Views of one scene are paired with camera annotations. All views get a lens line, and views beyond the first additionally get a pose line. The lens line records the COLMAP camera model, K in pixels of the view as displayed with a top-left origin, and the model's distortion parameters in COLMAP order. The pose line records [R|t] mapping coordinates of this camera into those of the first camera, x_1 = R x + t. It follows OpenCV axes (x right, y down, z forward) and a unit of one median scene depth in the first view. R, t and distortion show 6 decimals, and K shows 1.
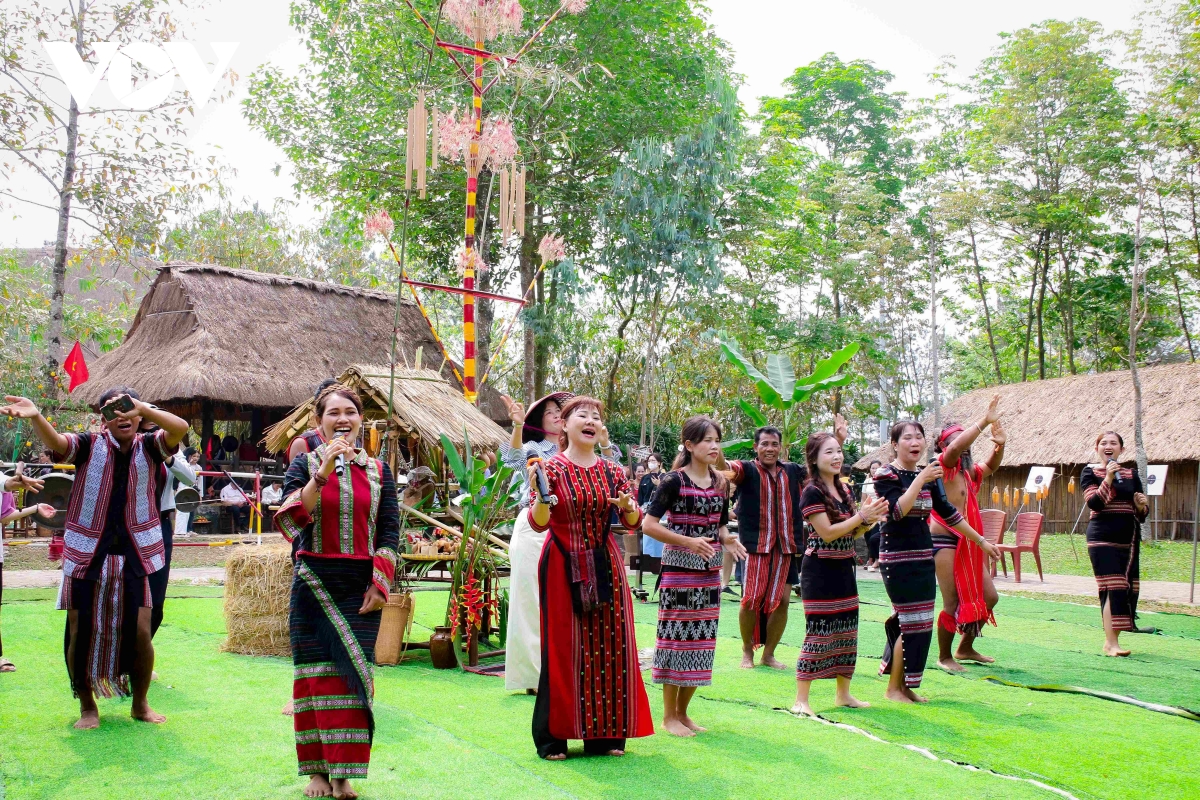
lens RADIAL K [[1319.2, 0, 603.7], [0, 1319.2, 406.8], [0, 0, 1]] dist [0.005118, 0.000000]
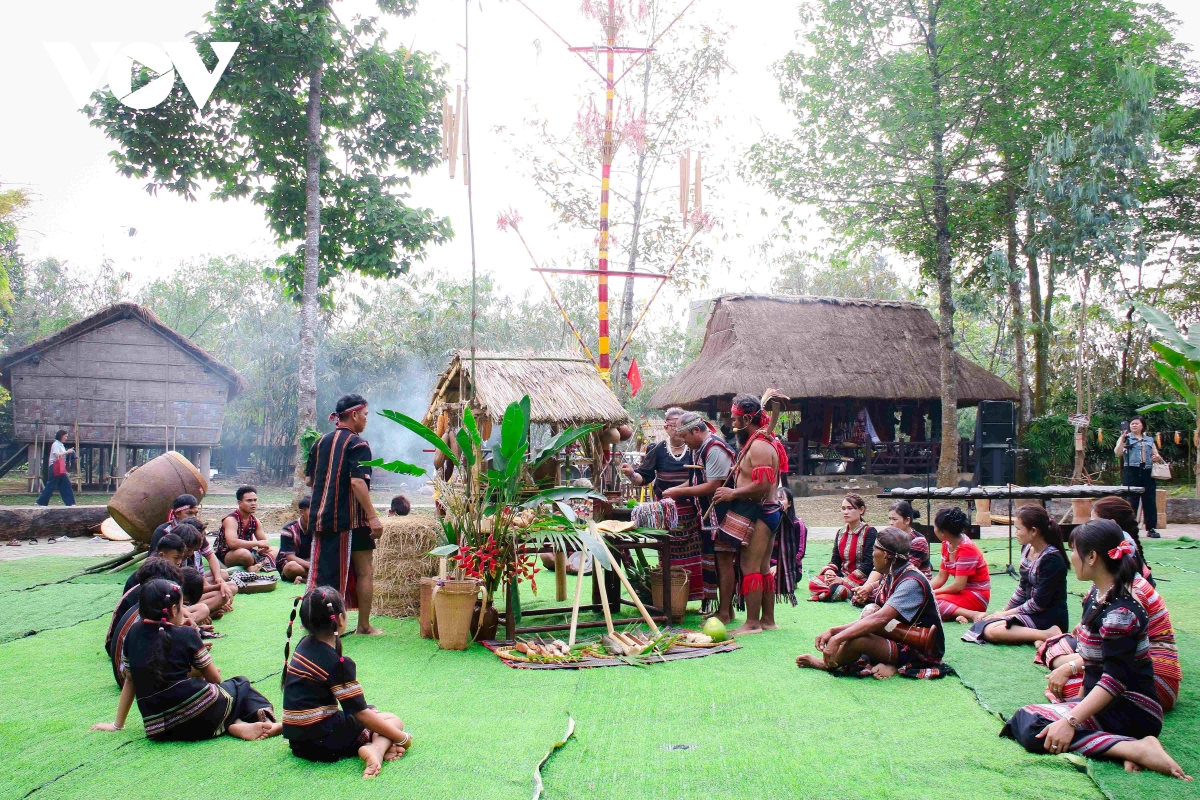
lens RADIAL K [[967.1, 0, 591.5], [0, 967.1, 399.9], [0, 0, 1]] dist [-0.112411, 0.005771]
pose [[0.833829, -0.052101, -0.549558, 0.097266], [0.050795, 0.998554, -0.017598, 0.007804], [0.549680, -0.013241, 0.835270, 0.123083]]
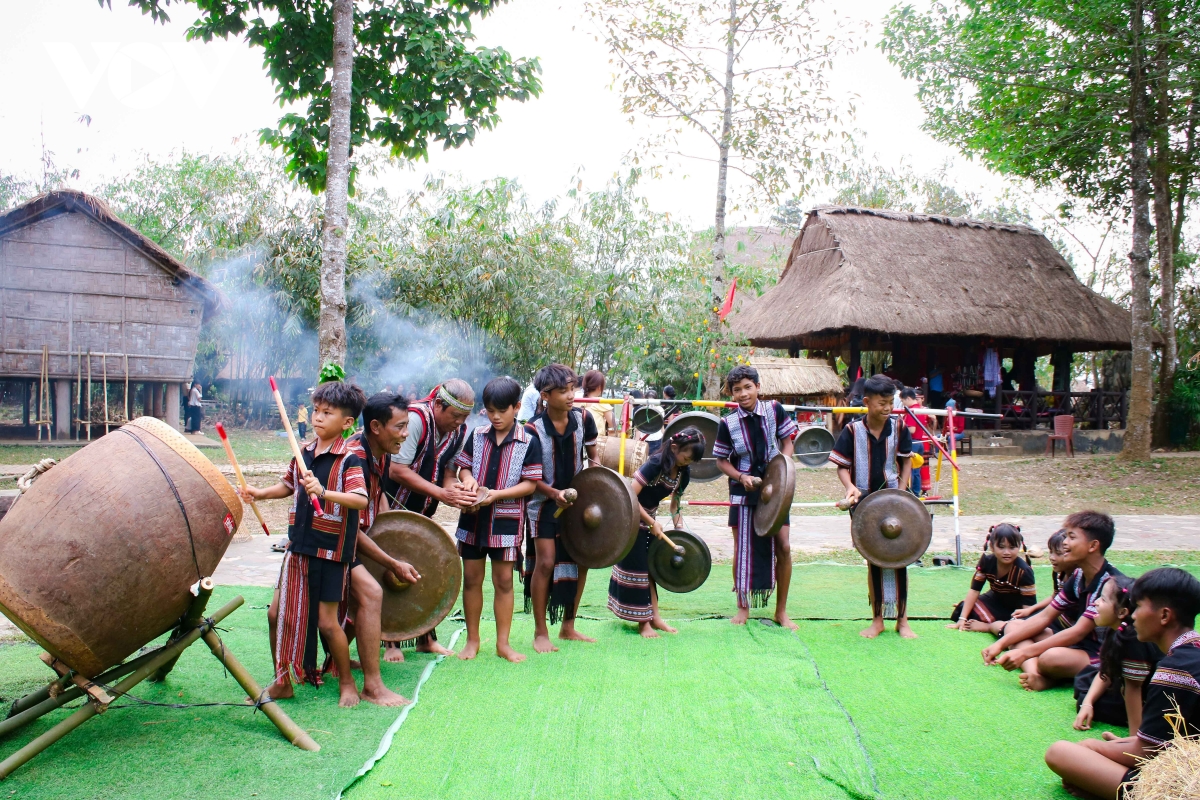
lens RADIAL K [[967.1, 0, 608.7], [0, 967.1, 401.9], [0, 0, 1]] dist [-0.112411, 0.005771]
pose [[0.864585, -0.000963, -0.502486, -0.085425], [0.030490, 0.998256, 0.050550, 0.007035], [0.501561, -0.059026, 0.863106, 0.237247]]
